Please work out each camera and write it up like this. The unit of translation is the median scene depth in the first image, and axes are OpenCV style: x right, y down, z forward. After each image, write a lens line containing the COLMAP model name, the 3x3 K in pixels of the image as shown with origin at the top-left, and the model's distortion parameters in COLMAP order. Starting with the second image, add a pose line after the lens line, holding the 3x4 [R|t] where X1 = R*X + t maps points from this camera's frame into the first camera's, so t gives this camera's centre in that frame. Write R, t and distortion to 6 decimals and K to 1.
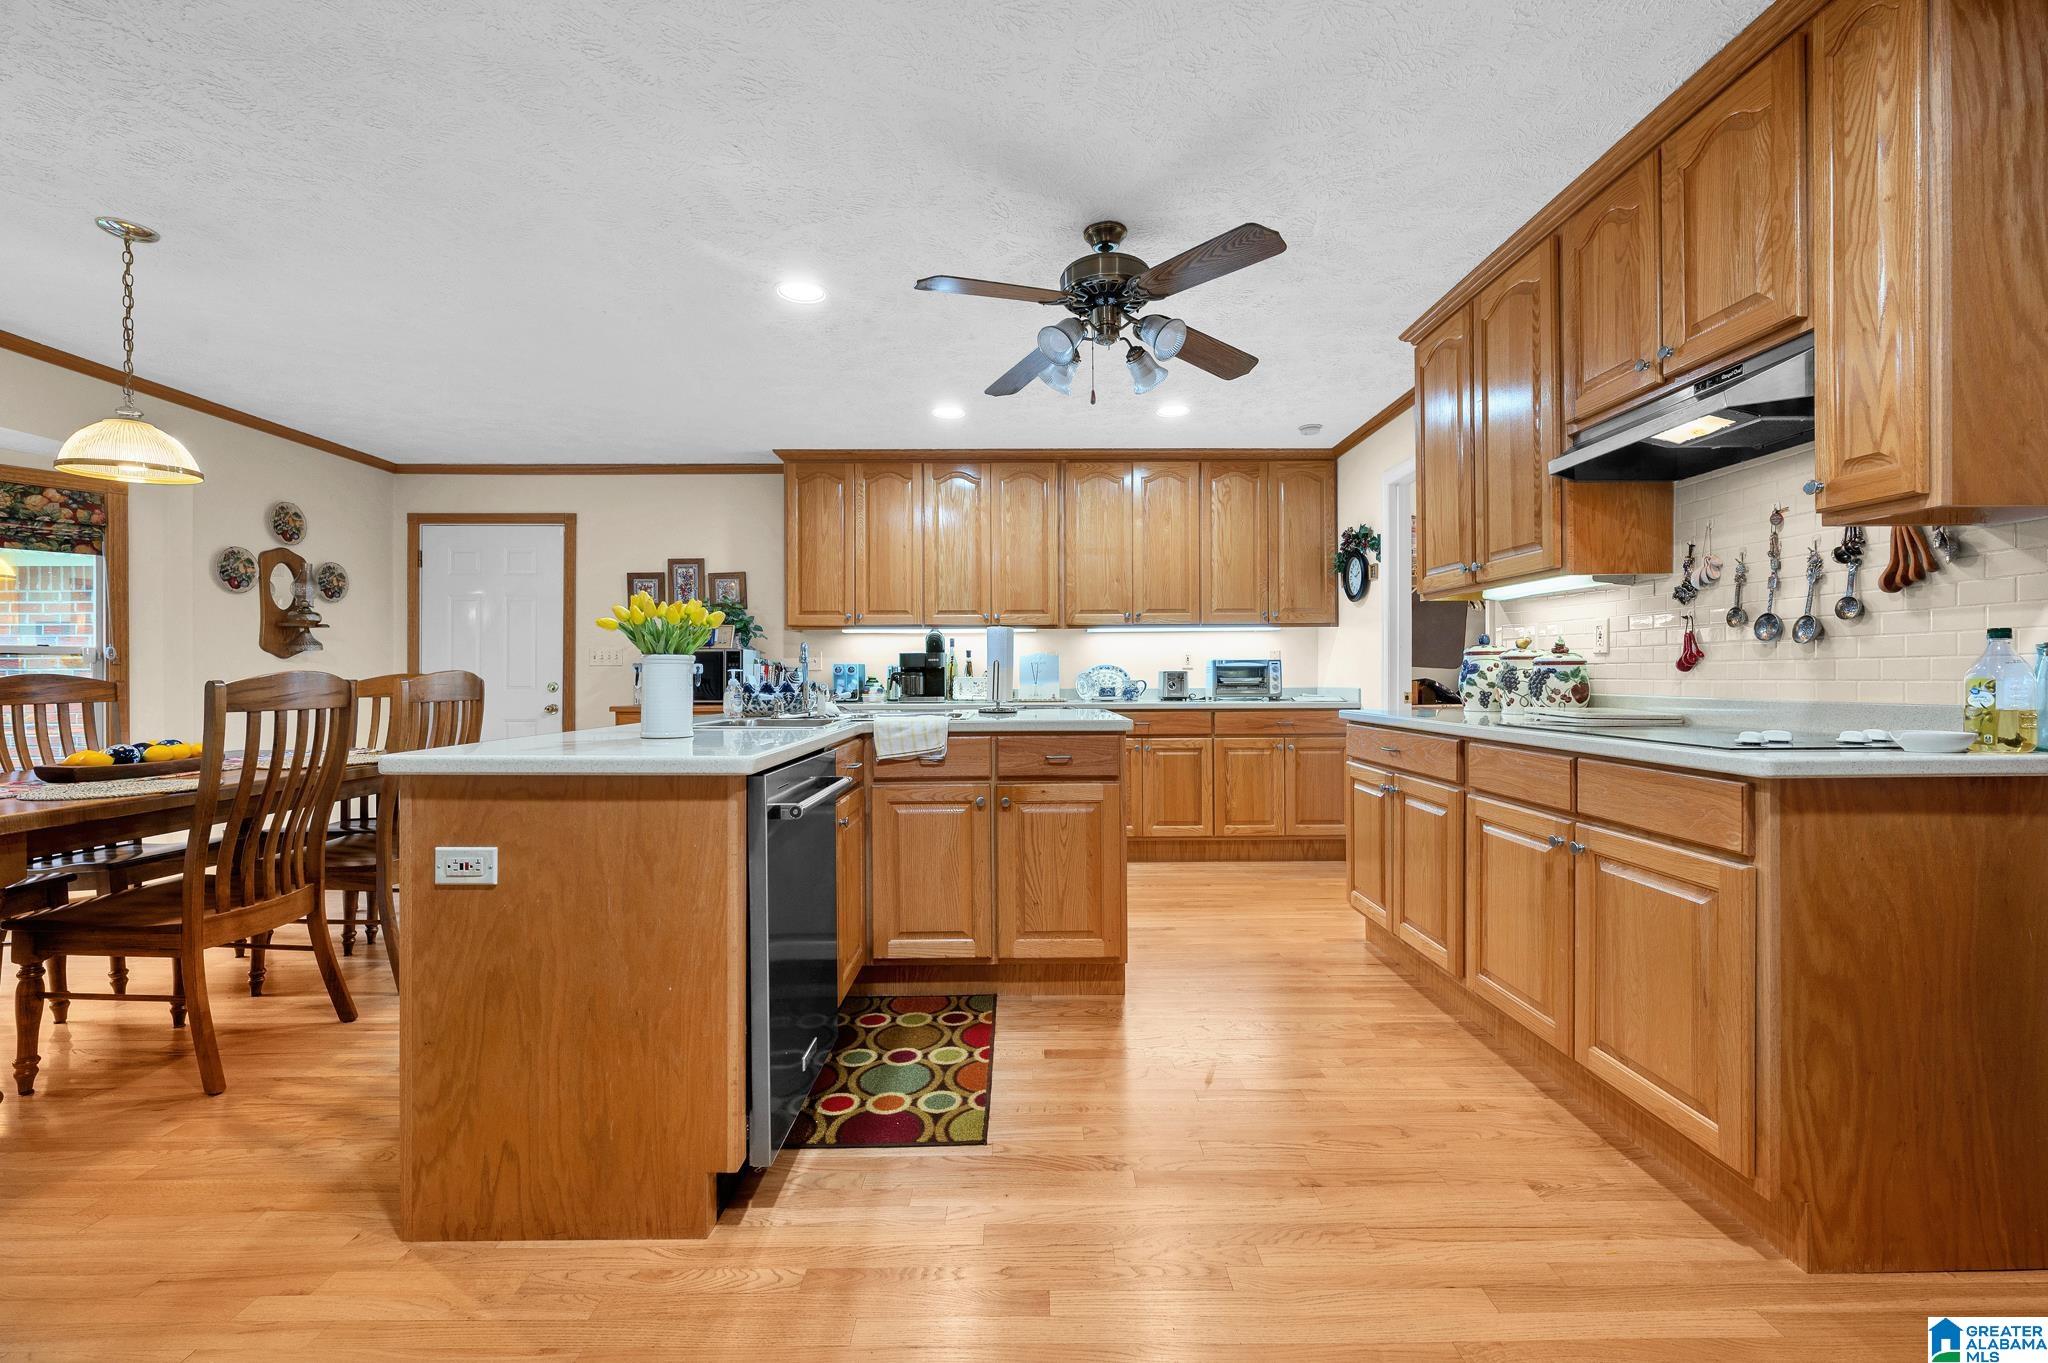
lens RADIAL K [[828.4, 0, 1025.4], [0, 828.4, 676.3], [0, 0, 1]] dist [-0.000770, -0.000101]
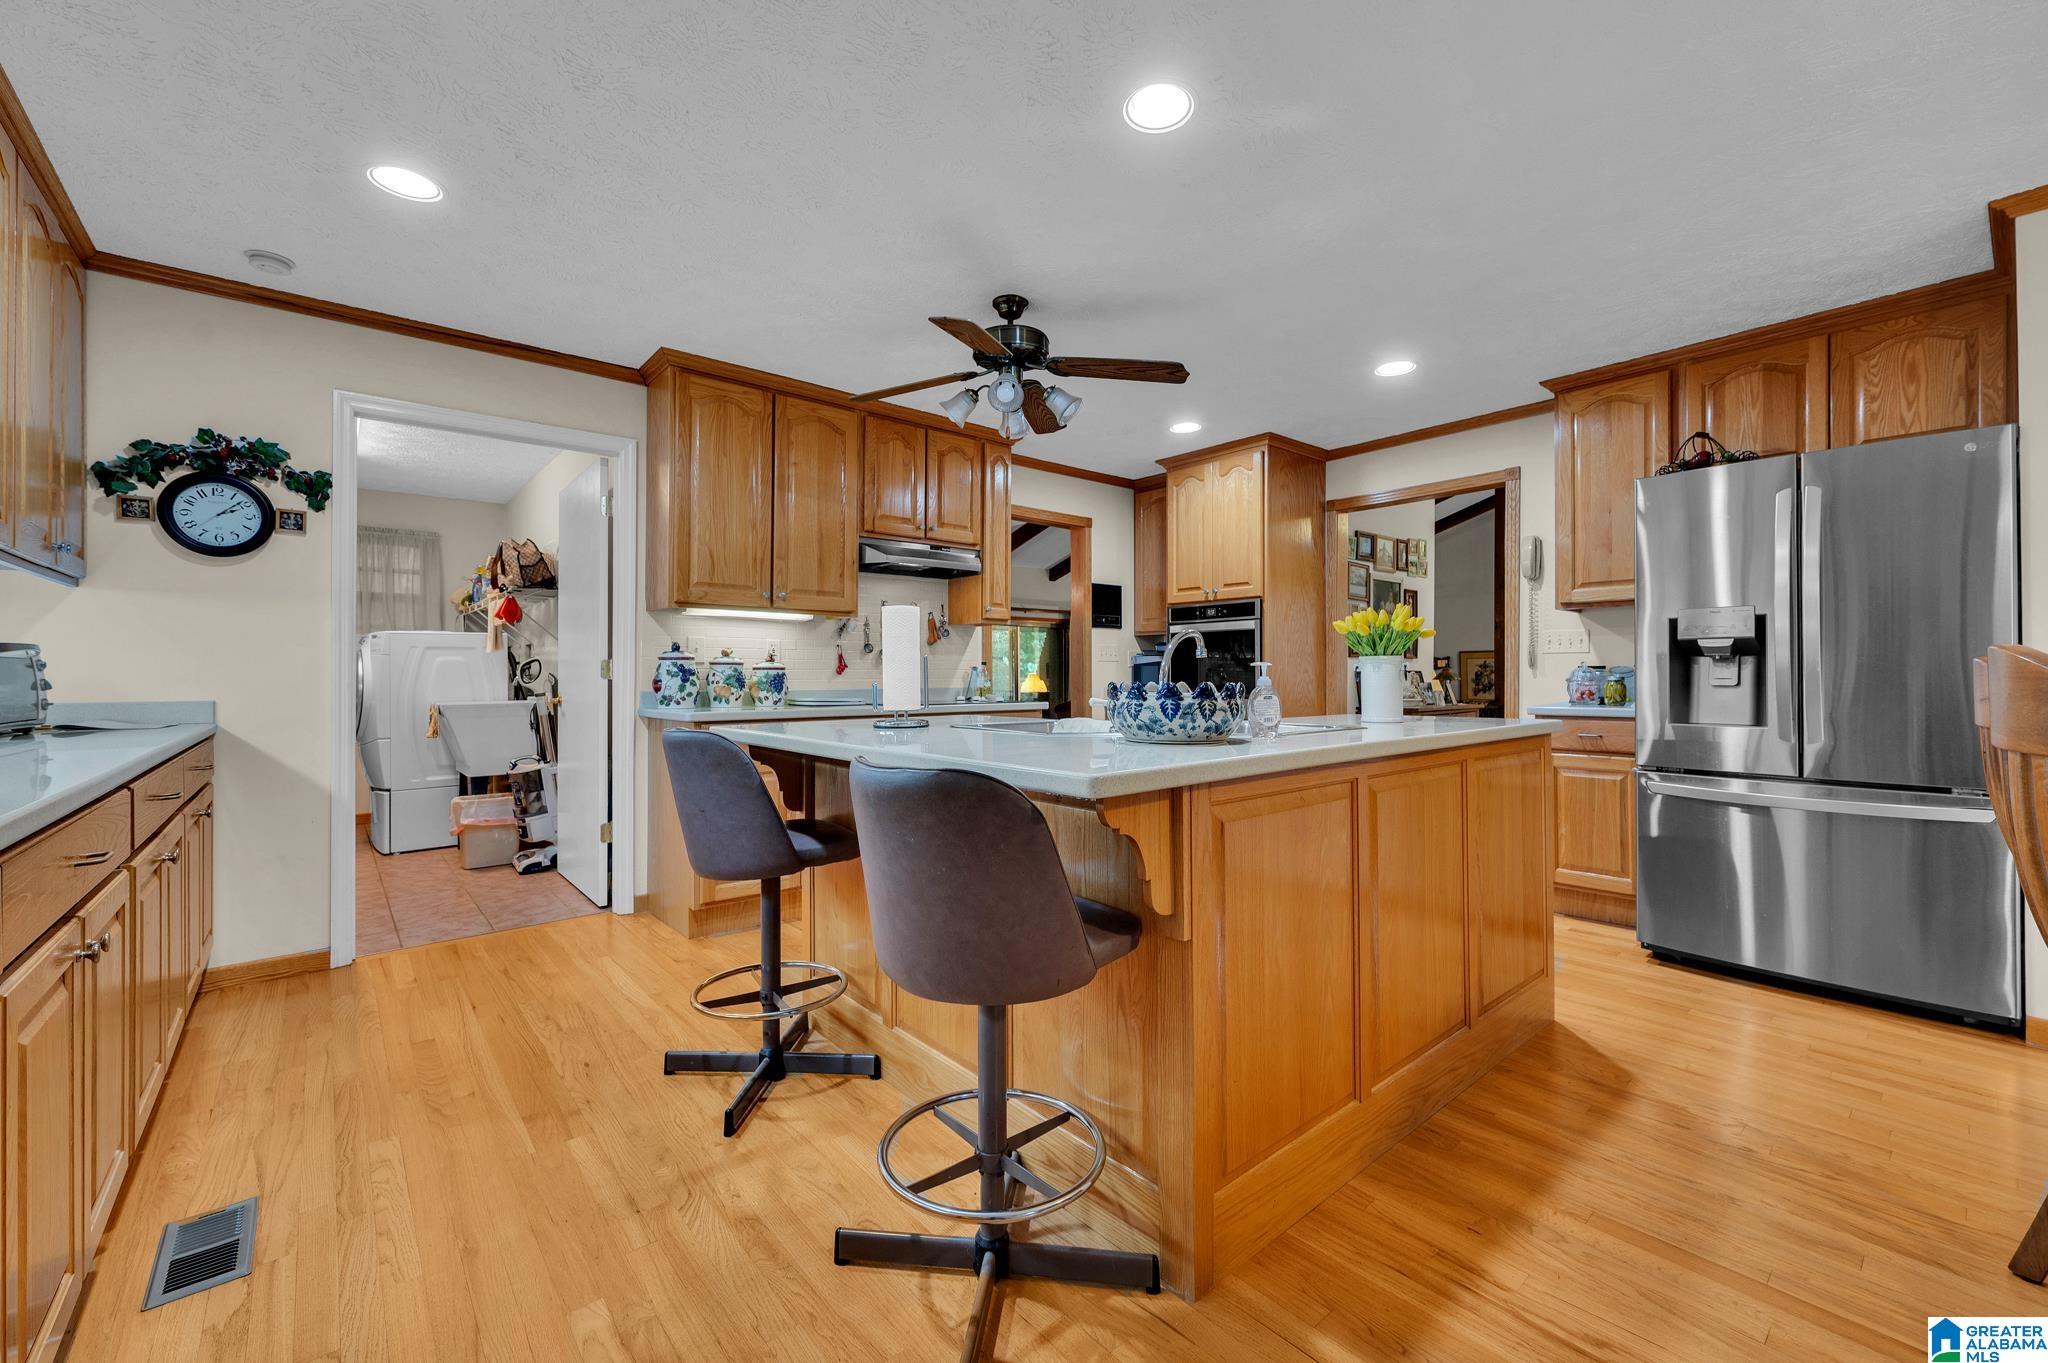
lens RADIAL K [[820.4, 0, 1023.5], [0, 820.4, 675.1], [0, 0, 1]] dist [-0.000291, -0.000030]
pose [[-0.643871, 0.008286, 0.765089, -0.463454], [0.005994, 0.999965, -0.005785, 0.003849], [-0.765111, 0.000862, -0.643898, 1.001428]]
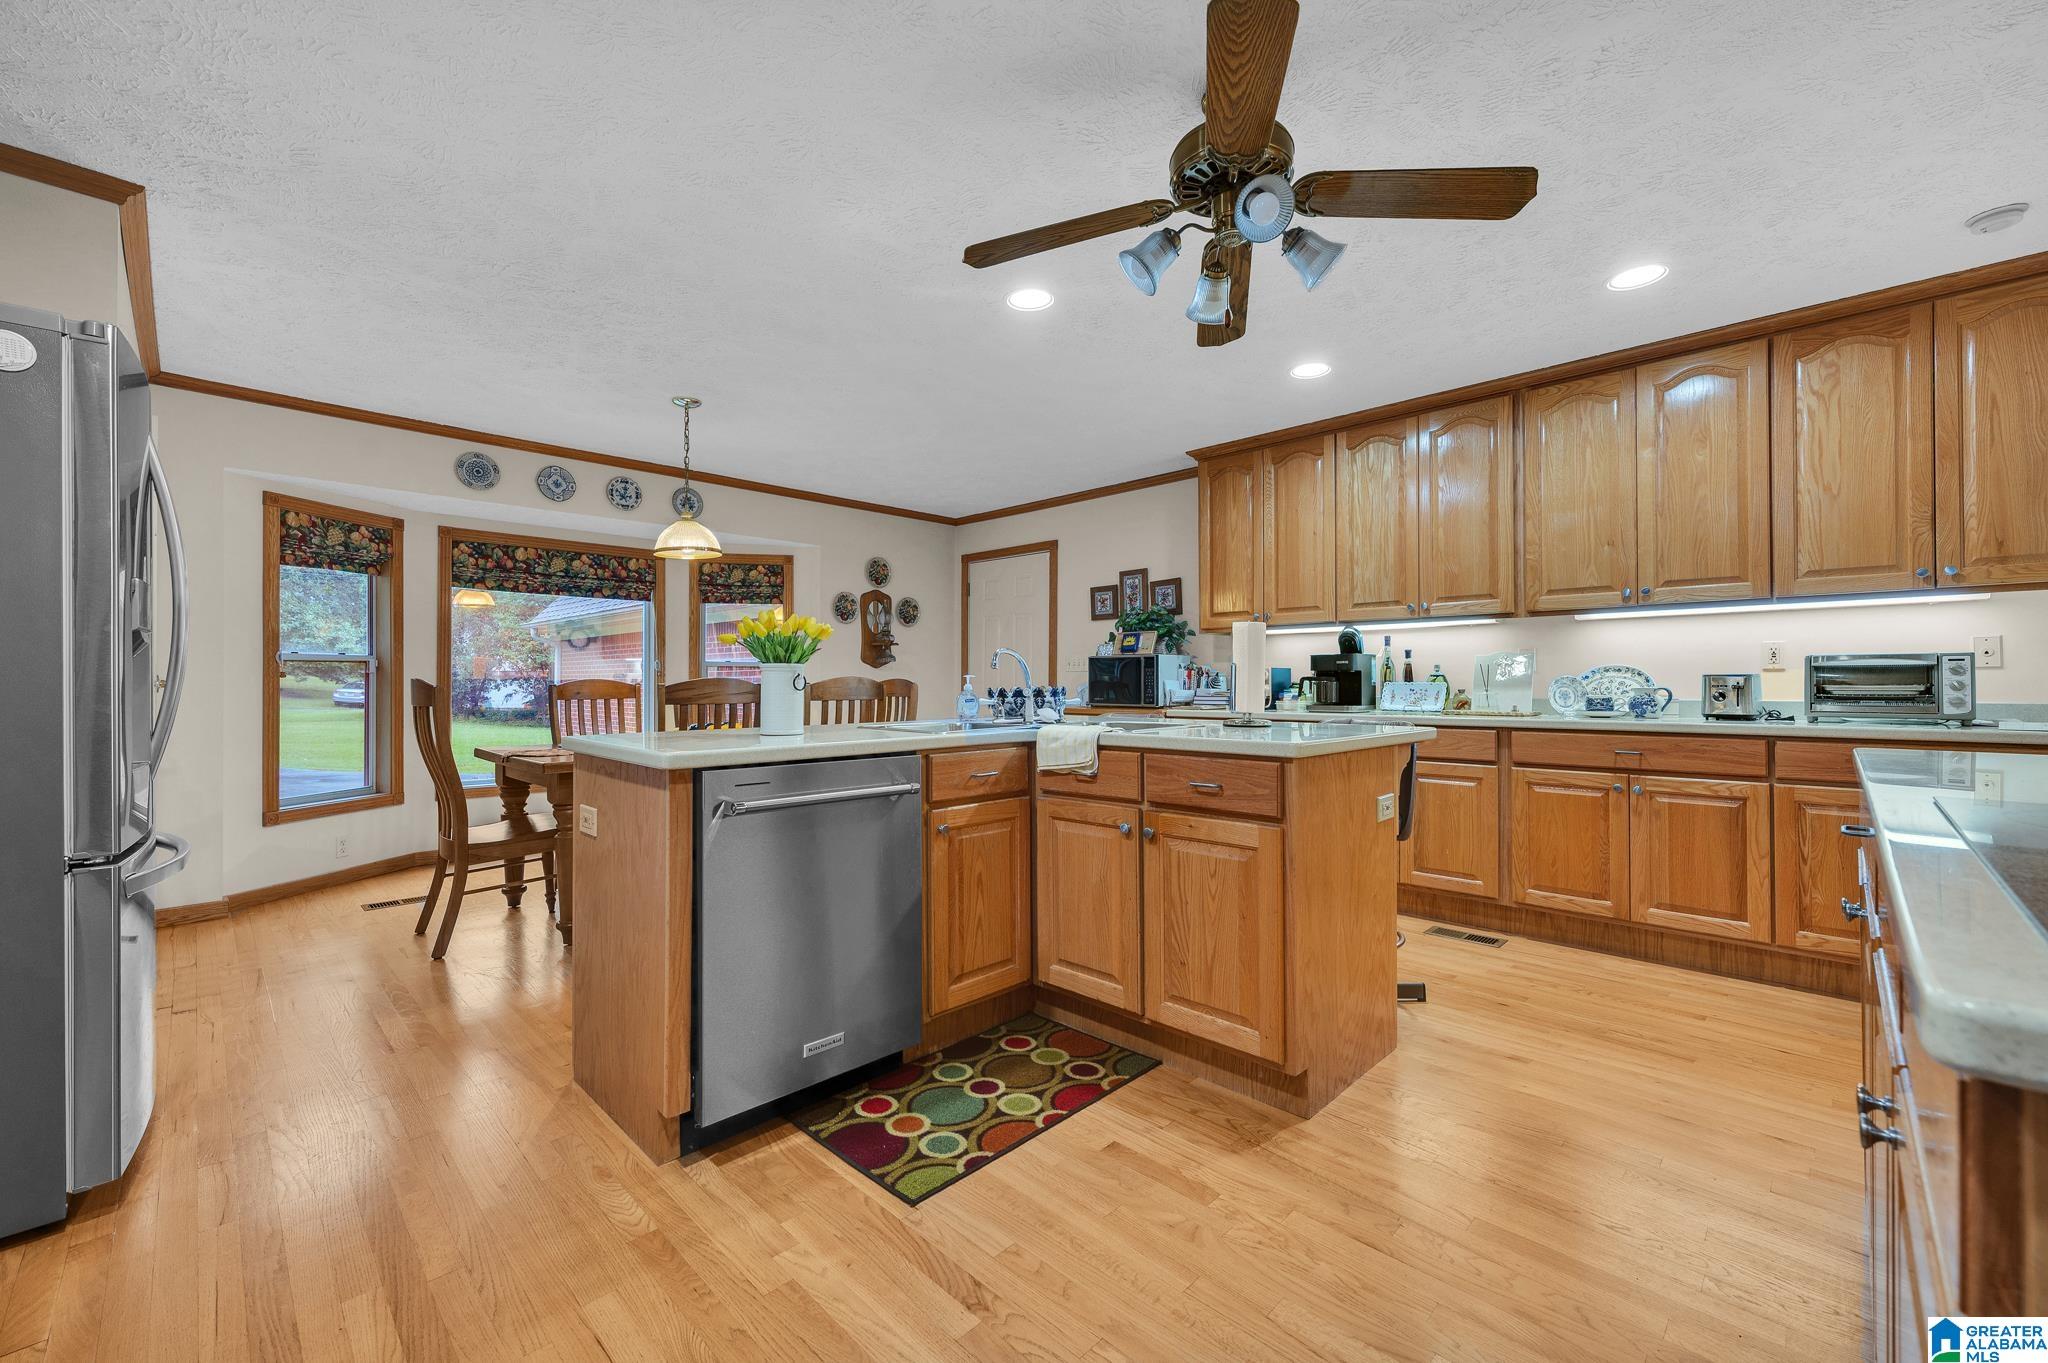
lens RADIAL K [[820.4, 0, 1023.5], [0, 820.4, 675.1], [0, 0, 1]] dist [-0.000291, -0.000030]
pose [[0.707394, -0.003590, -0.706810, 0.282165], [-0.000689, 0.999983, -0.005768, -0.001541], [0.706819, 0.004567, 0.707380, 0.193163]]
